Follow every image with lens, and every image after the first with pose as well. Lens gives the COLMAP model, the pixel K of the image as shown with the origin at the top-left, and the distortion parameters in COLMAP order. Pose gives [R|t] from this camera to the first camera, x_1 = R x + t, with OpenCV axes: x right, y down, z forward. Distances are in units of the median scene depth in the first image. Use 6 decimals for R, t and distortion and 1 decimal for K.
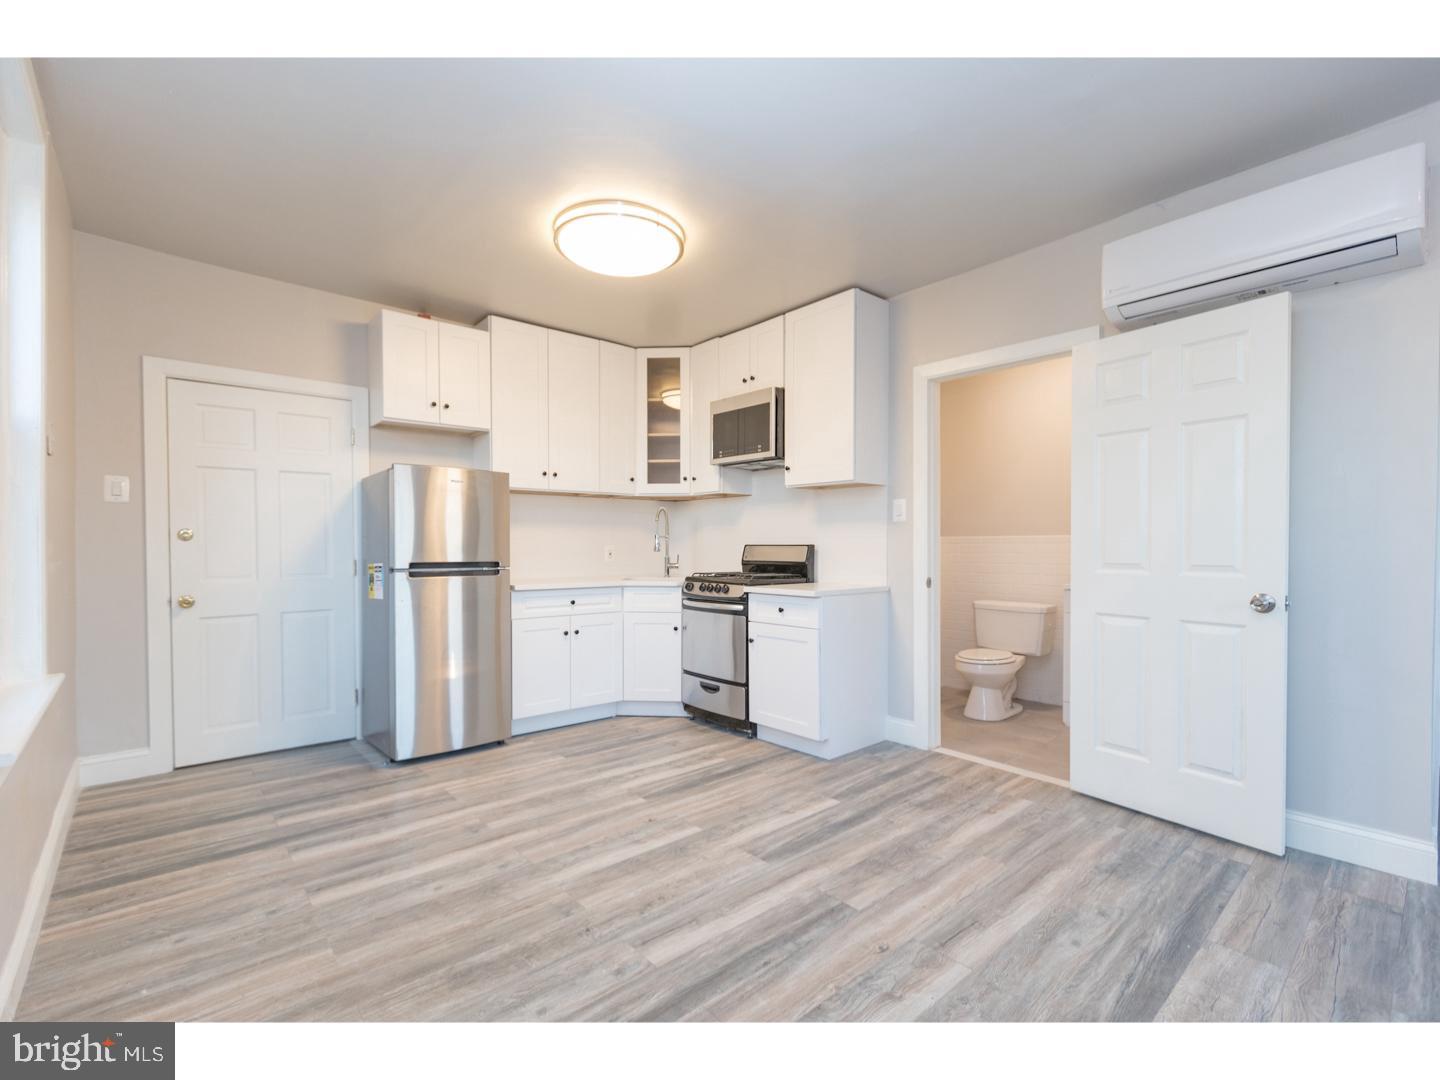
lens RADIAL K [[642.8, 0, 749.5], [0, 642.8, 553.8], [0, 0, 1]] dist [-0.000356, -0.000338]
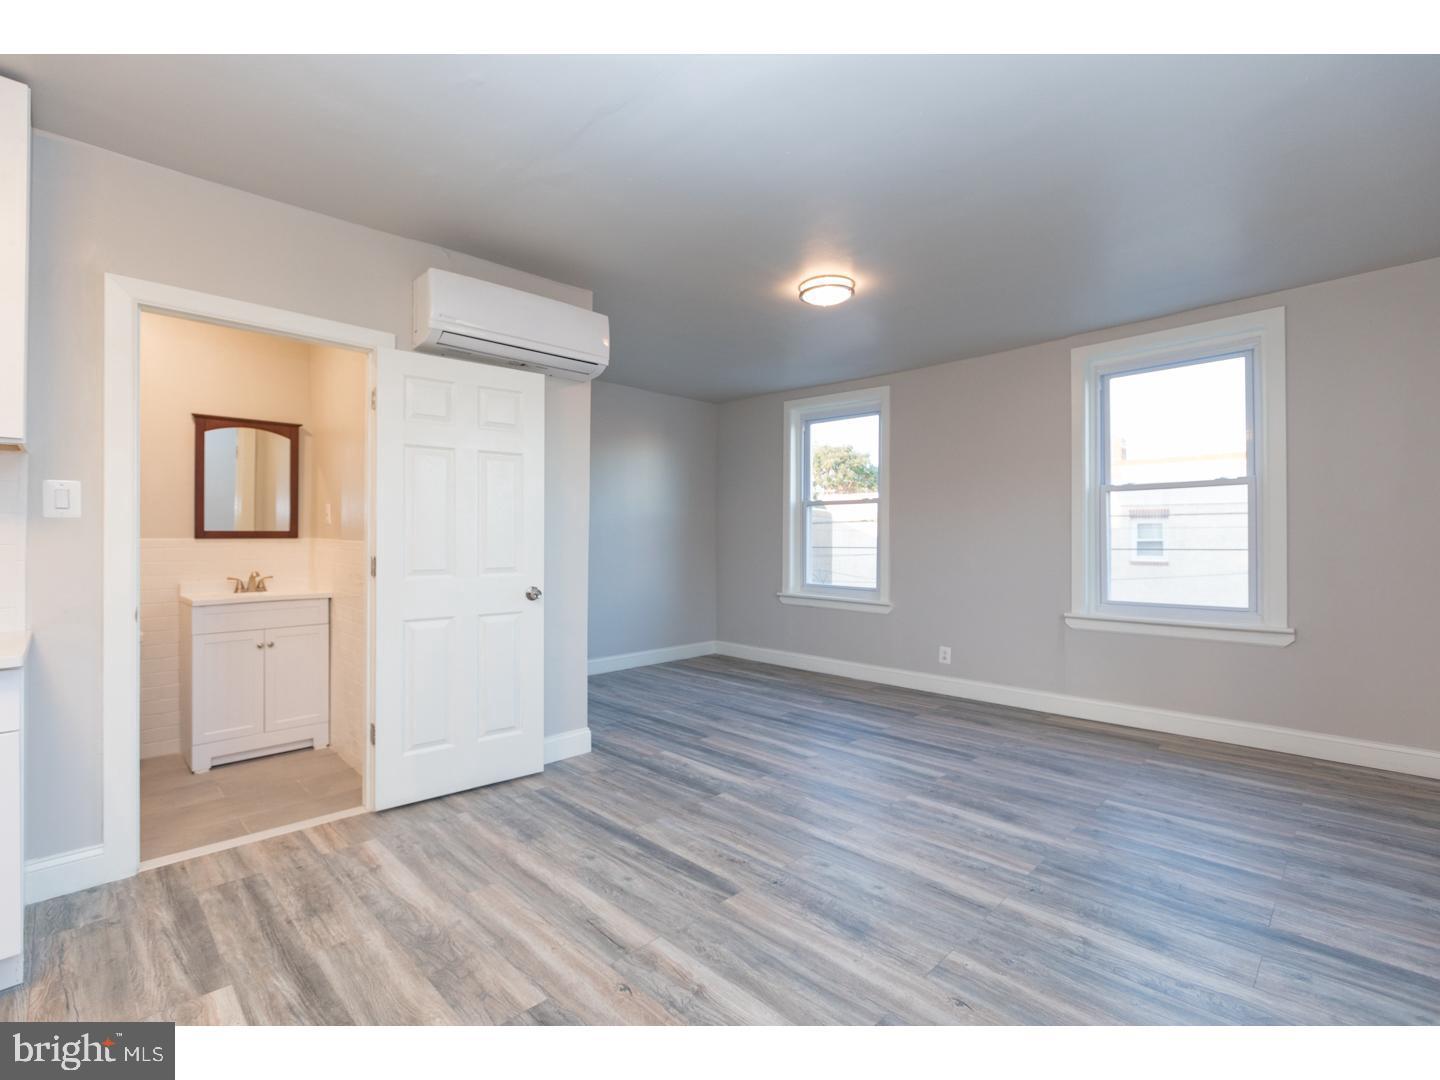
lens RADIAL K [[640.7, 0, 675.6], [0, 640.7, 534.9], [0, 0, 1]] dist [-0.000774, -0.000378]
pose [[0.005744, 0.007372, 0.999956, -0.374295], [0.017843, 0.999813, -0.007473, -0.021345], [-0.999824, 0.017885, 0.005611, 0.461806]]
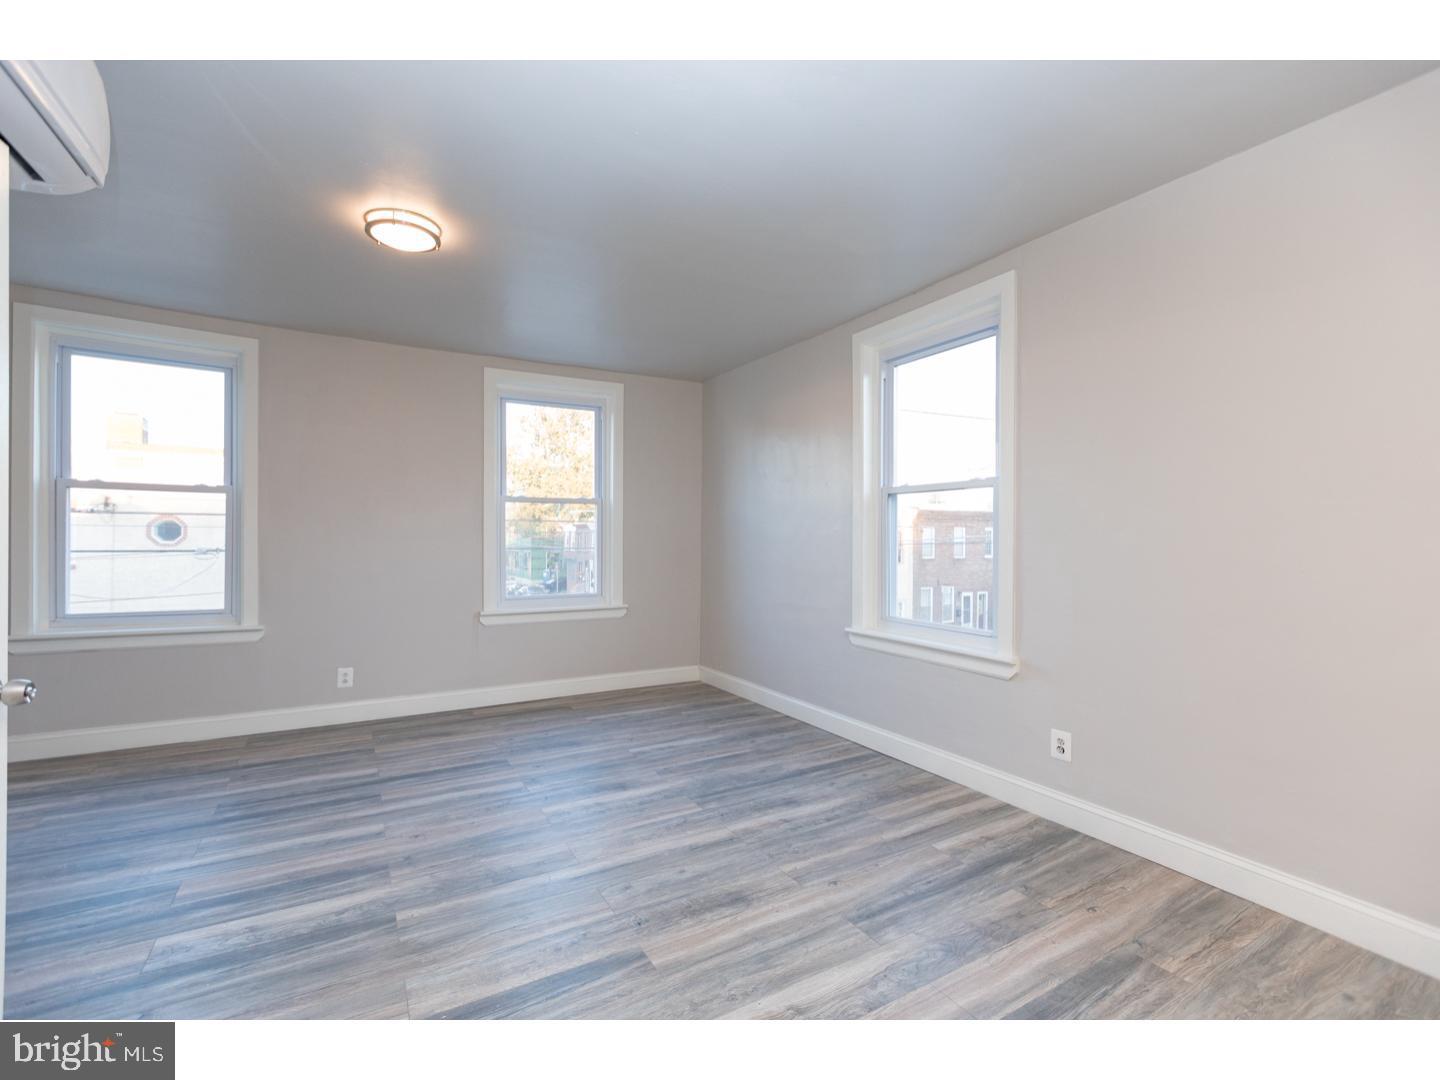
lens RADIAL K [[674.8, 0, 720.0], [0, 674.8, 540.0], [0, 0, 1]] dist [-0.001344, -0.000265]
pose [[-0.975061, -0.008416, 0.221776, 0.048580], [-0.004061, 0.999790, 0.020086, -0.044902], [-0.221899, 0.018685, -0.974891, 0.945136]]
